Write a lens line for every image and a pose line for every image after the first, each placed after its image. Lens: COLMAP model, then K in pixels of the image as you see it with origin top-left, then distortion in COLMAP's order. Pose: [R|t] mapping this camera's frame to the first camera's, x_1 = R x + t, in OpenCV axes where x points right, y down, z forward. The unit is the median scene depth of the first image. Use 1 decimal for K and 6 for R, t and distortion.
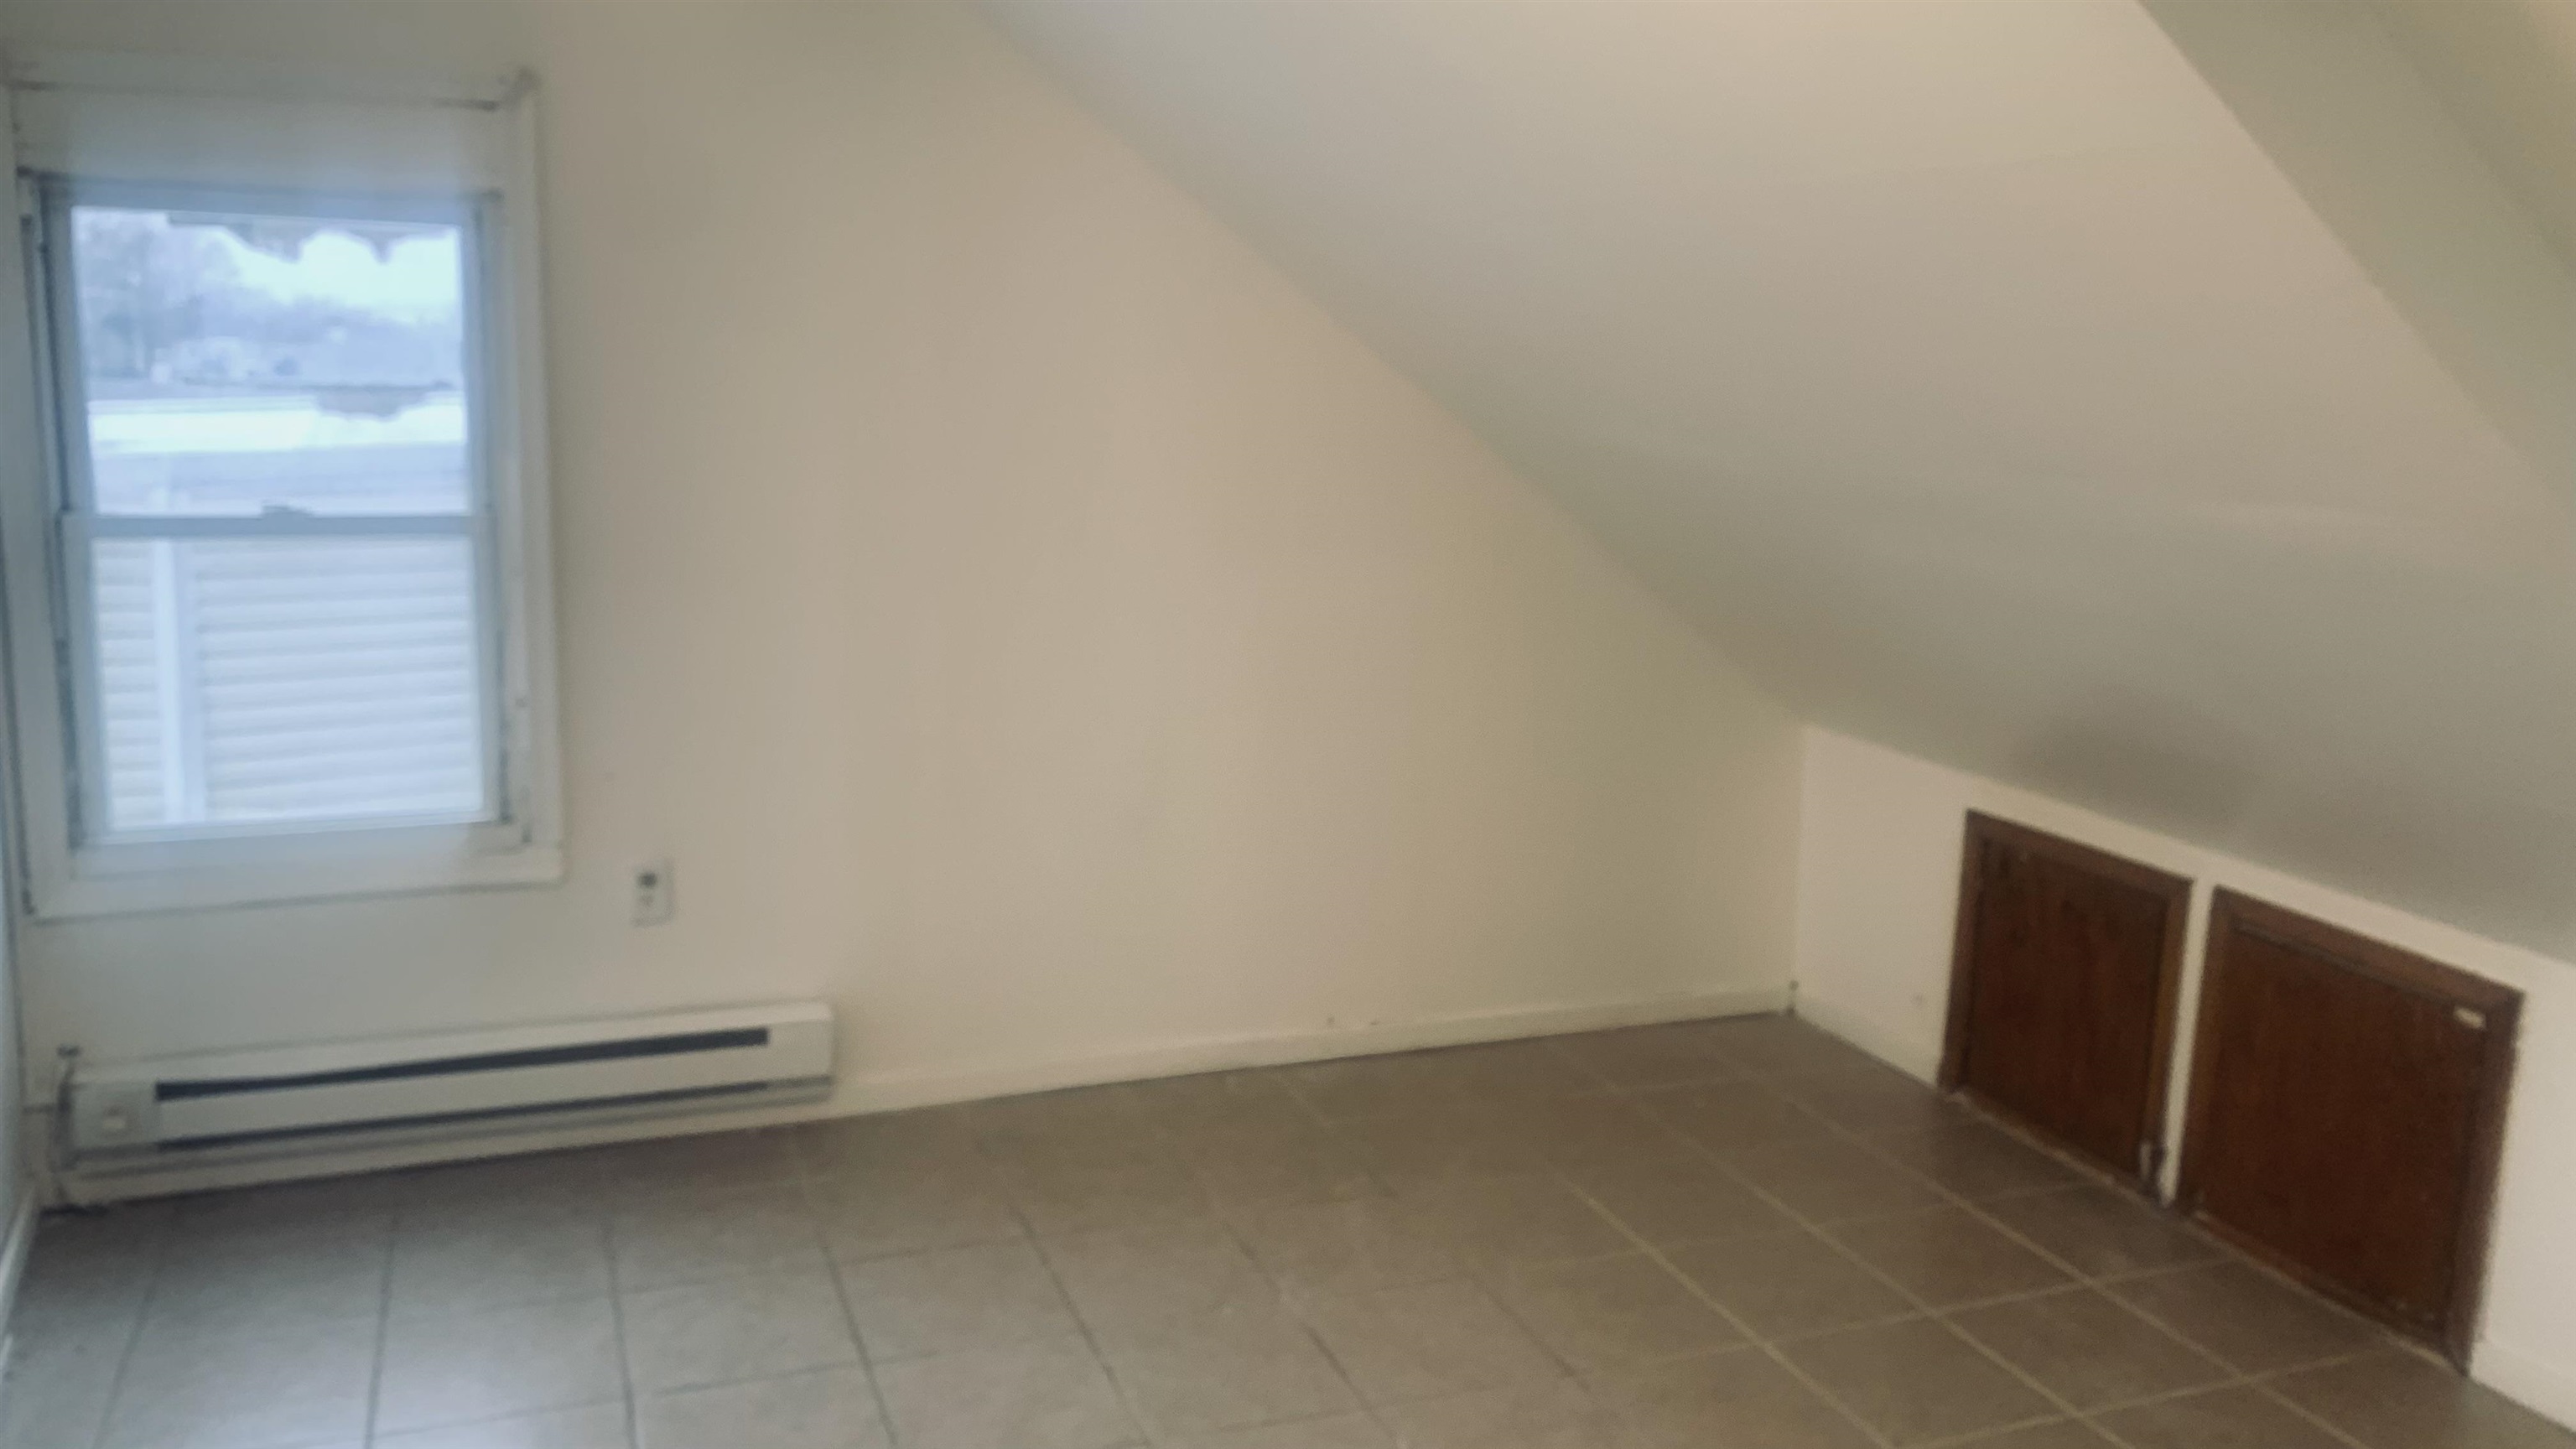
lens RADIAL K [[1977.9, 0, 1300.4], [0, 1977.9, 709.5], [0, 0, 1]] dist [0.074739, -0.084018]
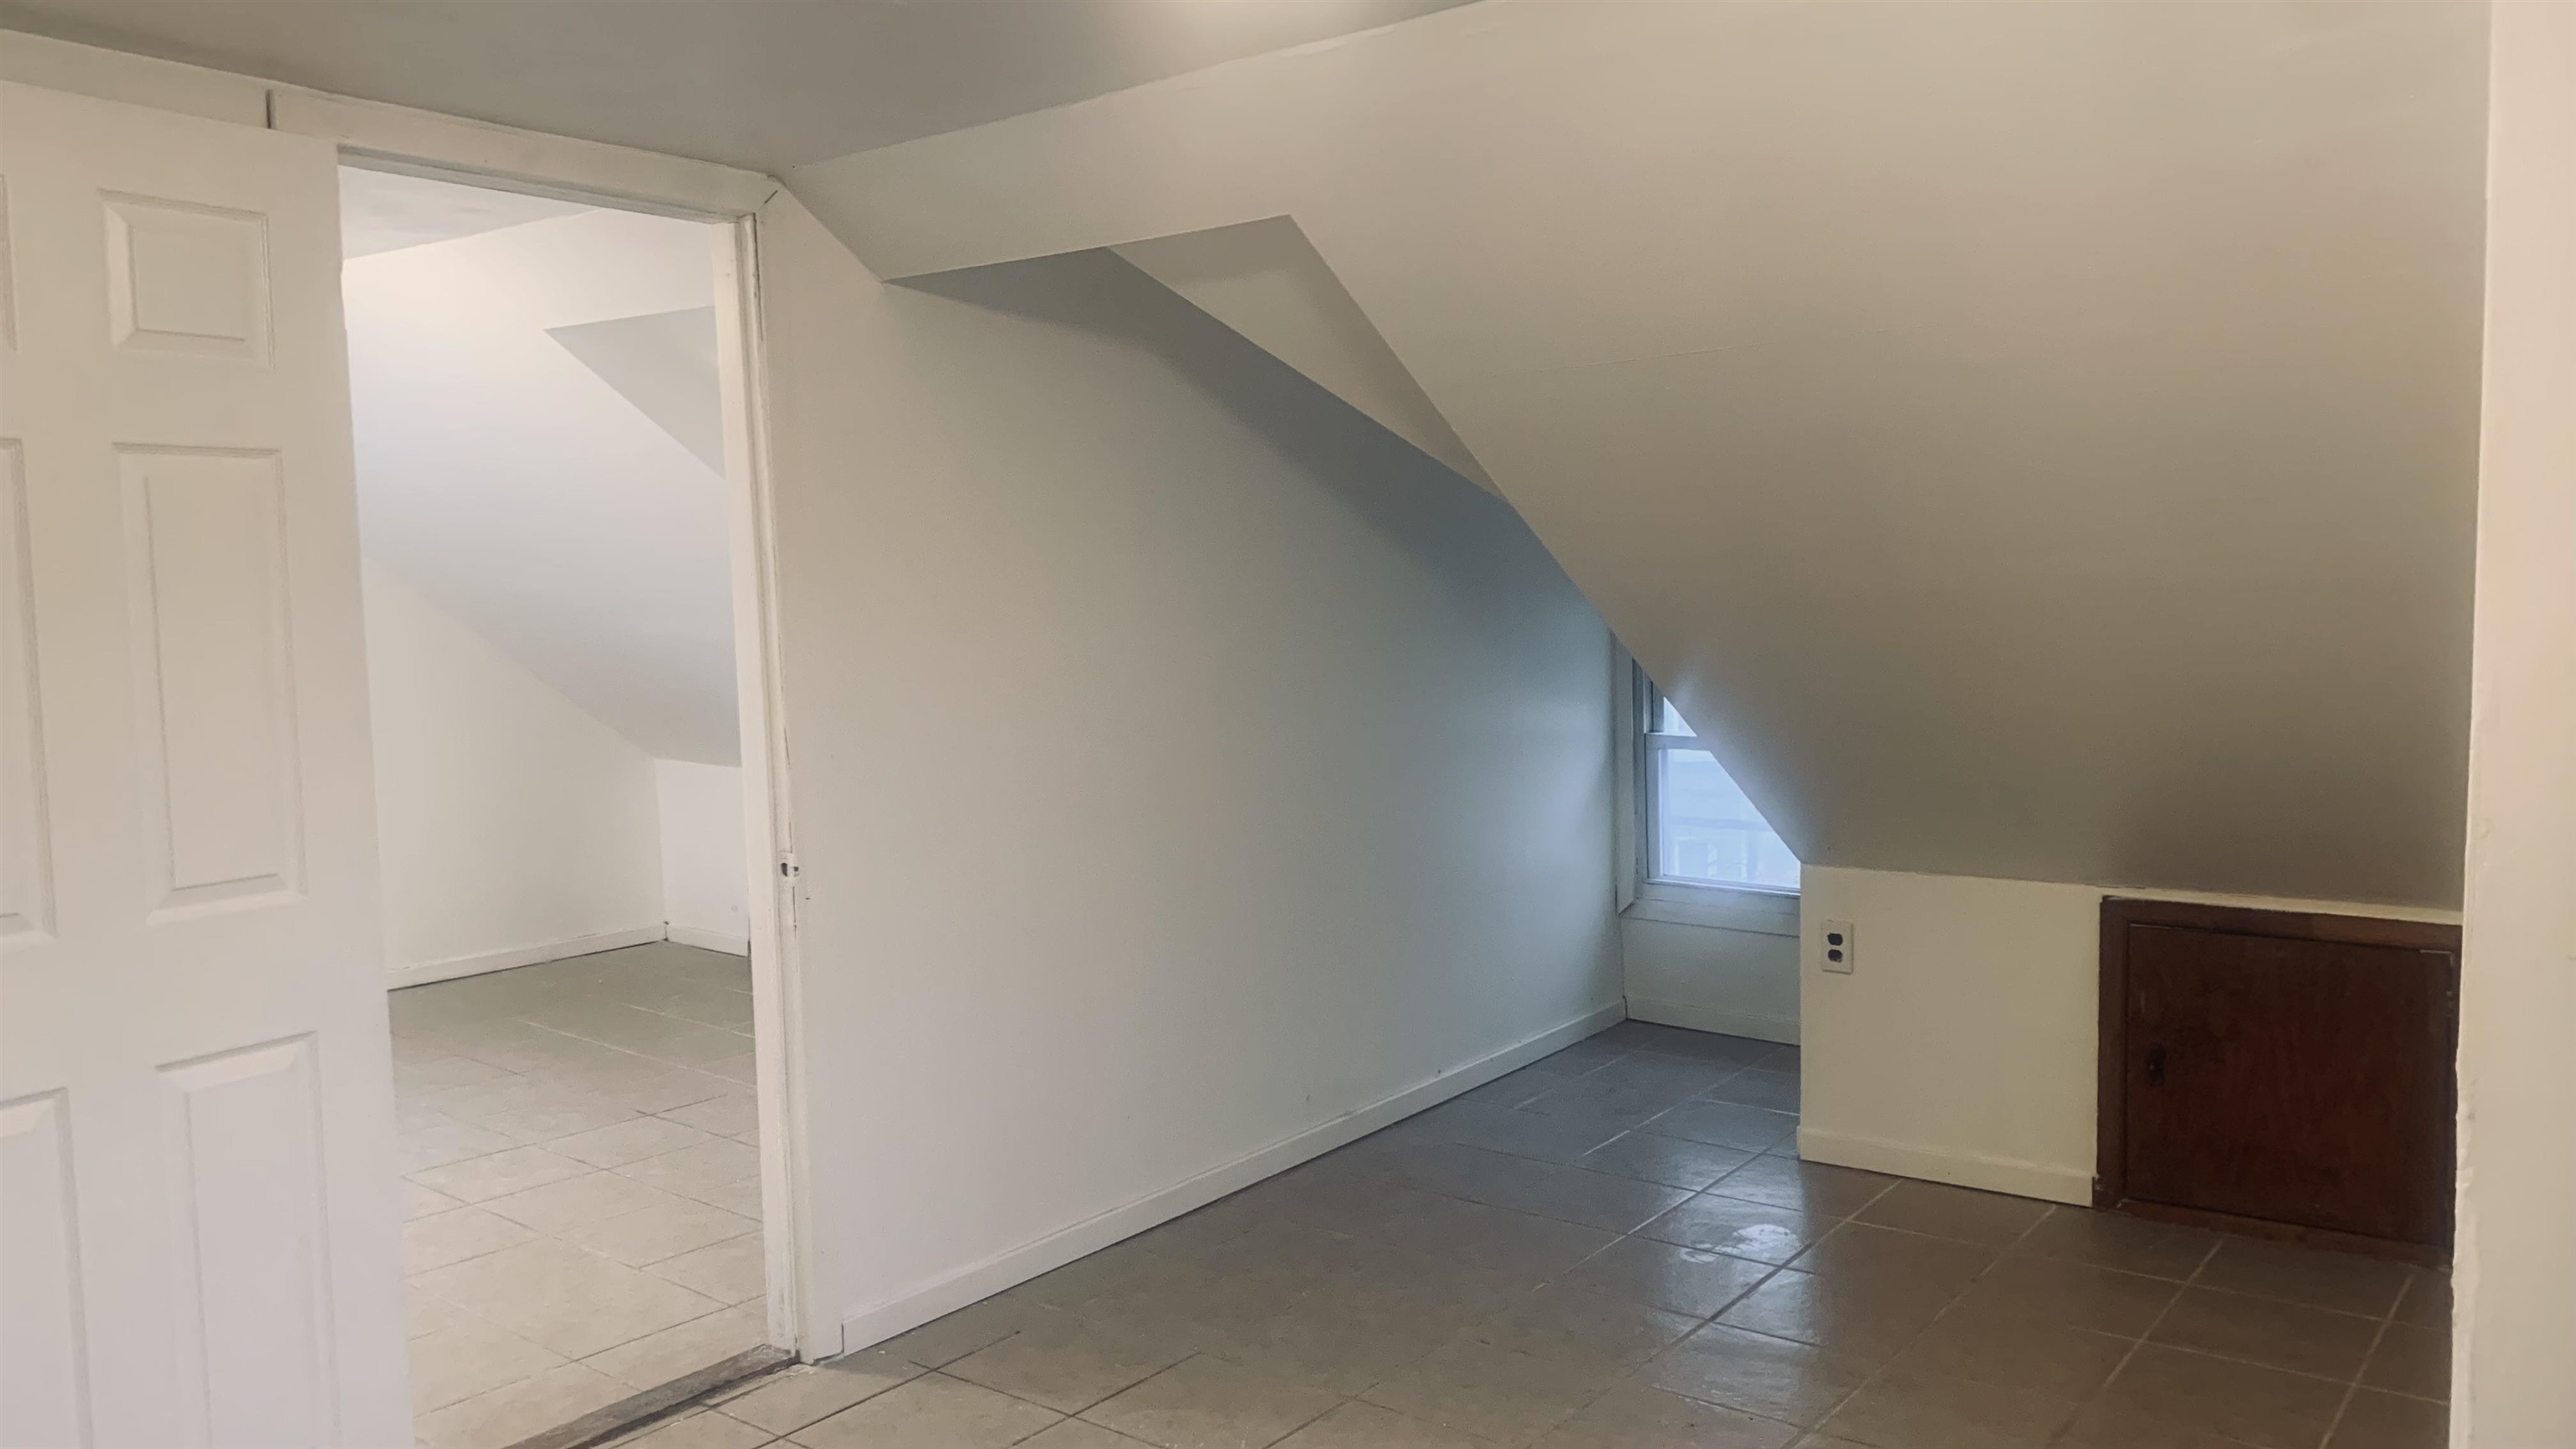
lens RADIAL K [[1977.9, 0, 1287.2], [0, 1977.9, 721.9], [0, 0, 1]] dist [0.074739, -0.084018]
pose [[0.877366, -0.092724, 0.470778, -0.075527], [0.130580, 0.990260, -0.048315, 0.164151], [-0.461712, 0.103864, 0.880928, -0.913690]]
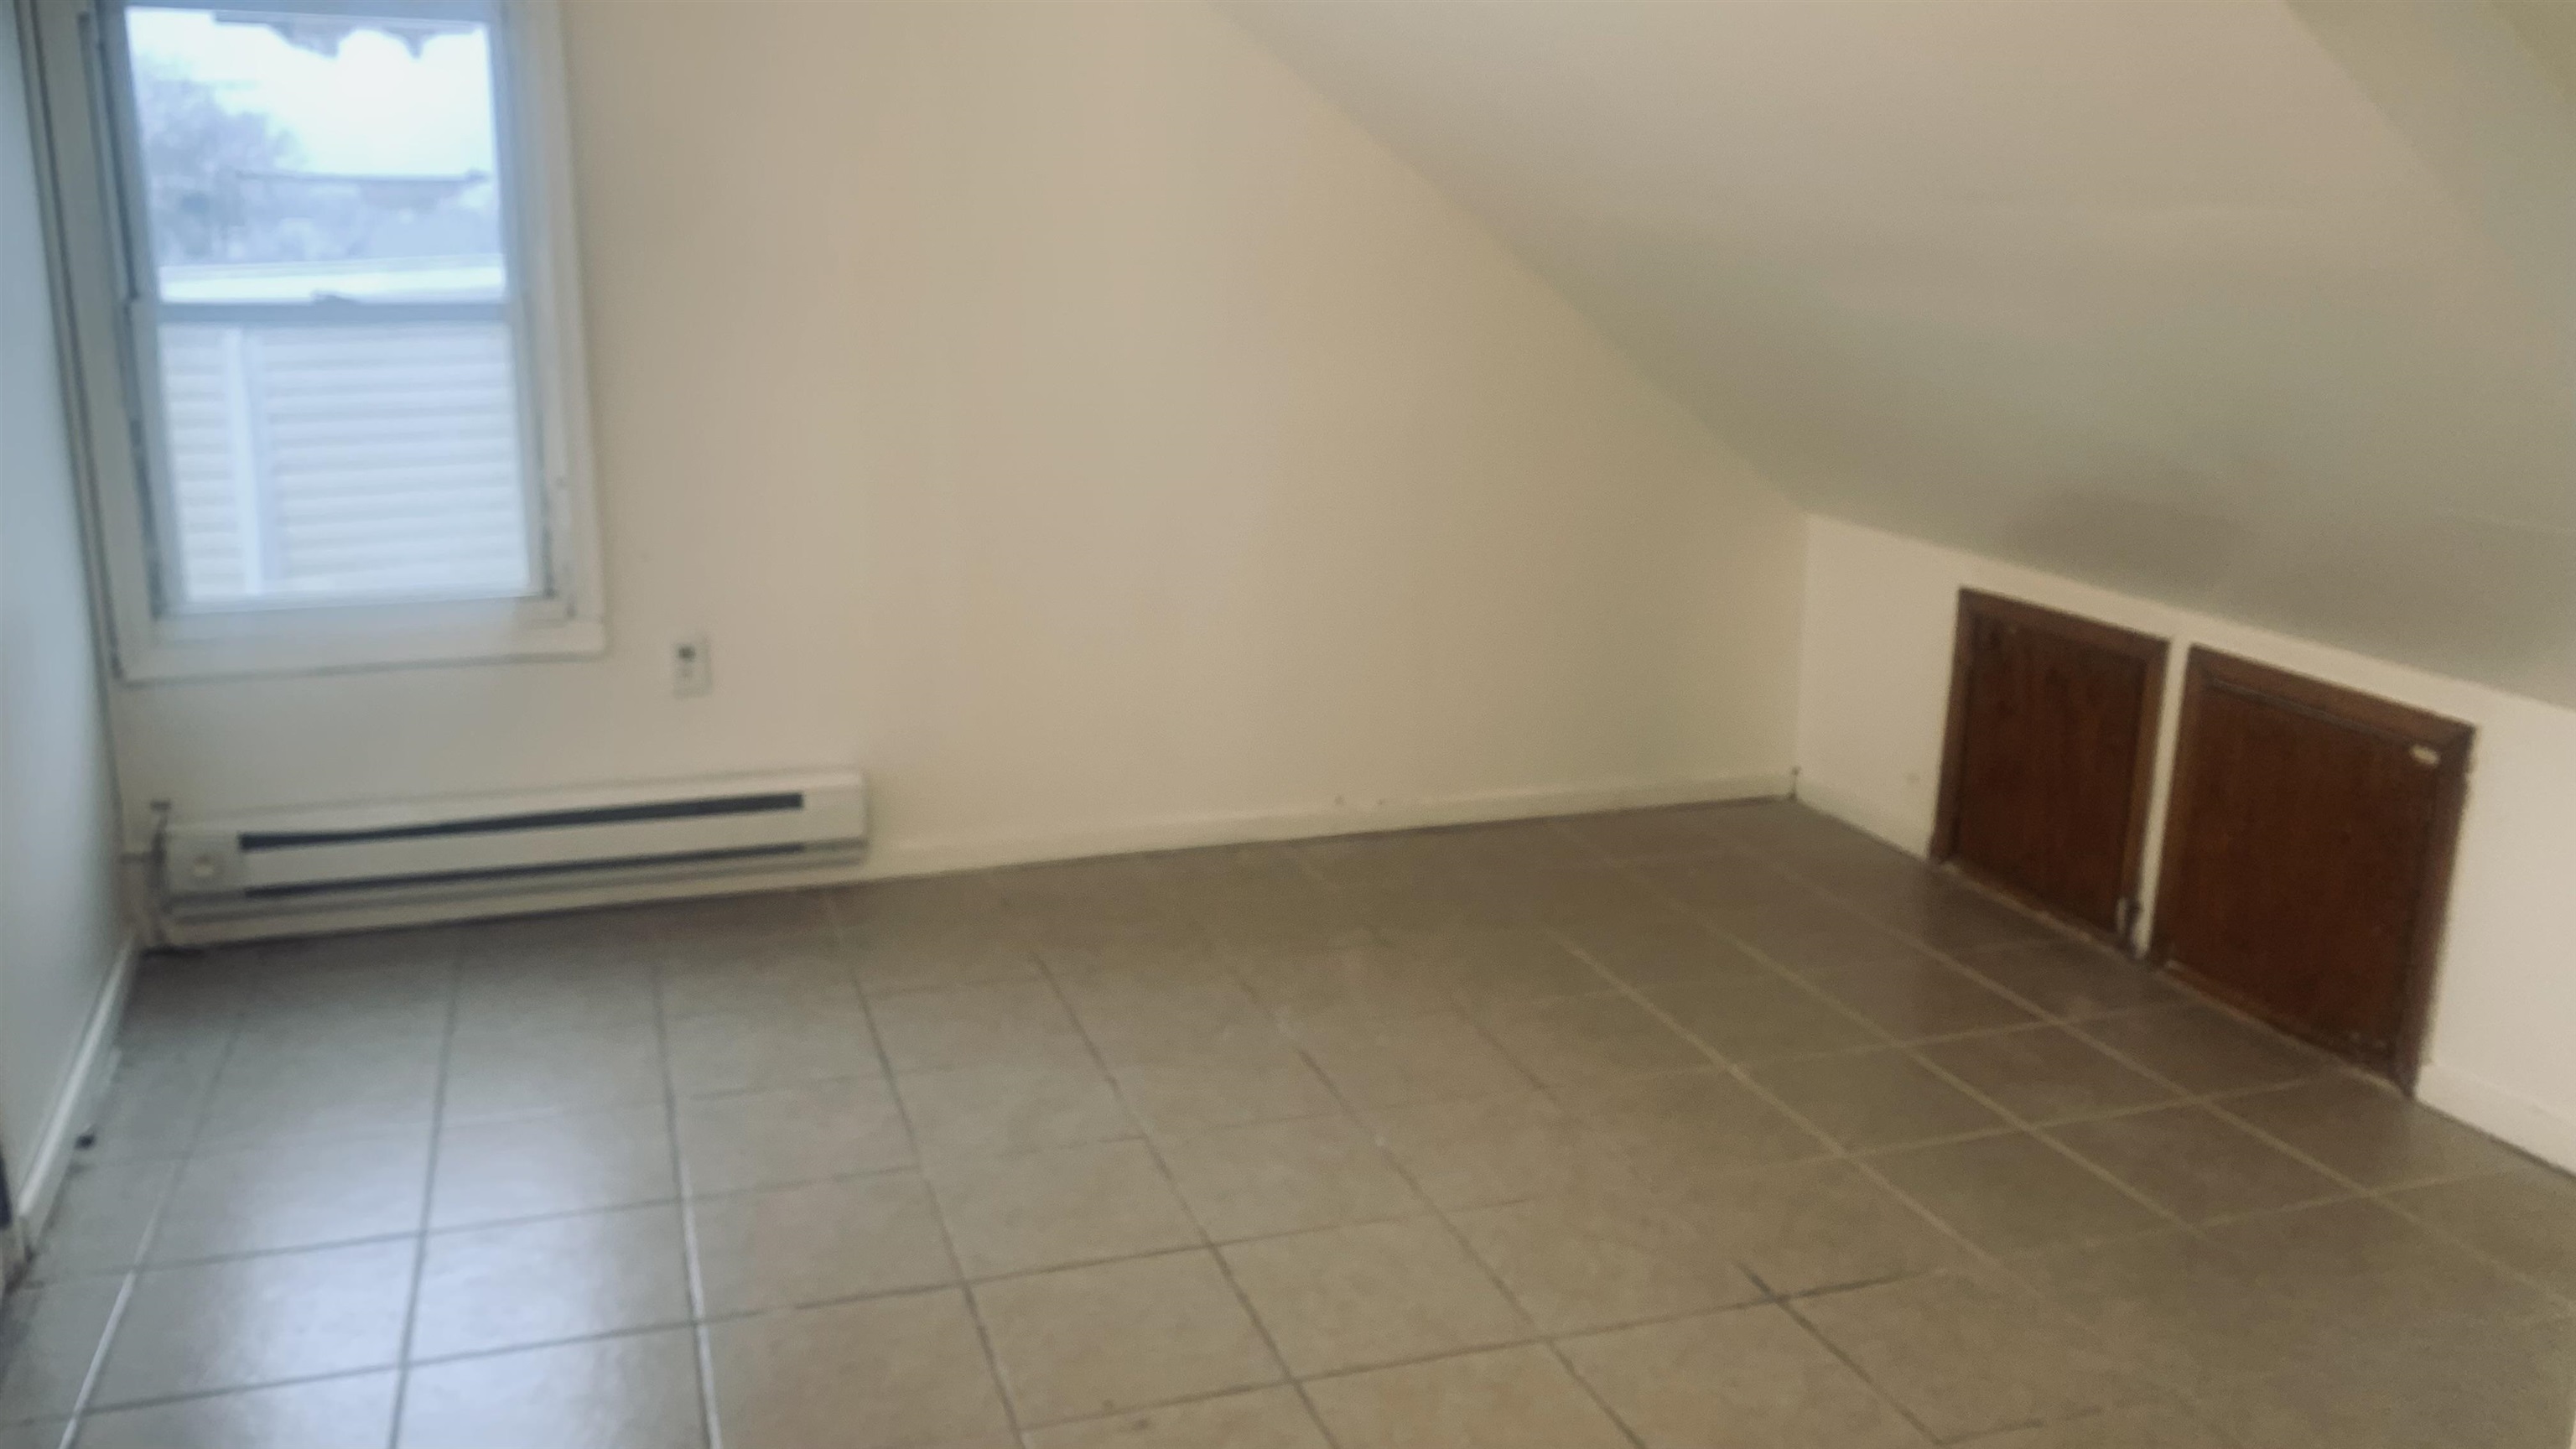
lens RADIAL K [[1977.9, 0, 1275.8], [0, 1977.9, 710.7], [0, 0, 1]] dist [0.074739, -0.084018]
pose [[0.998950, -0.006198, -0.045397, 0.036048], [0.009093, 0.997917, 0.063861, 0.053373], [0.044906, -0.064207, 0.996926, -0.046439]]
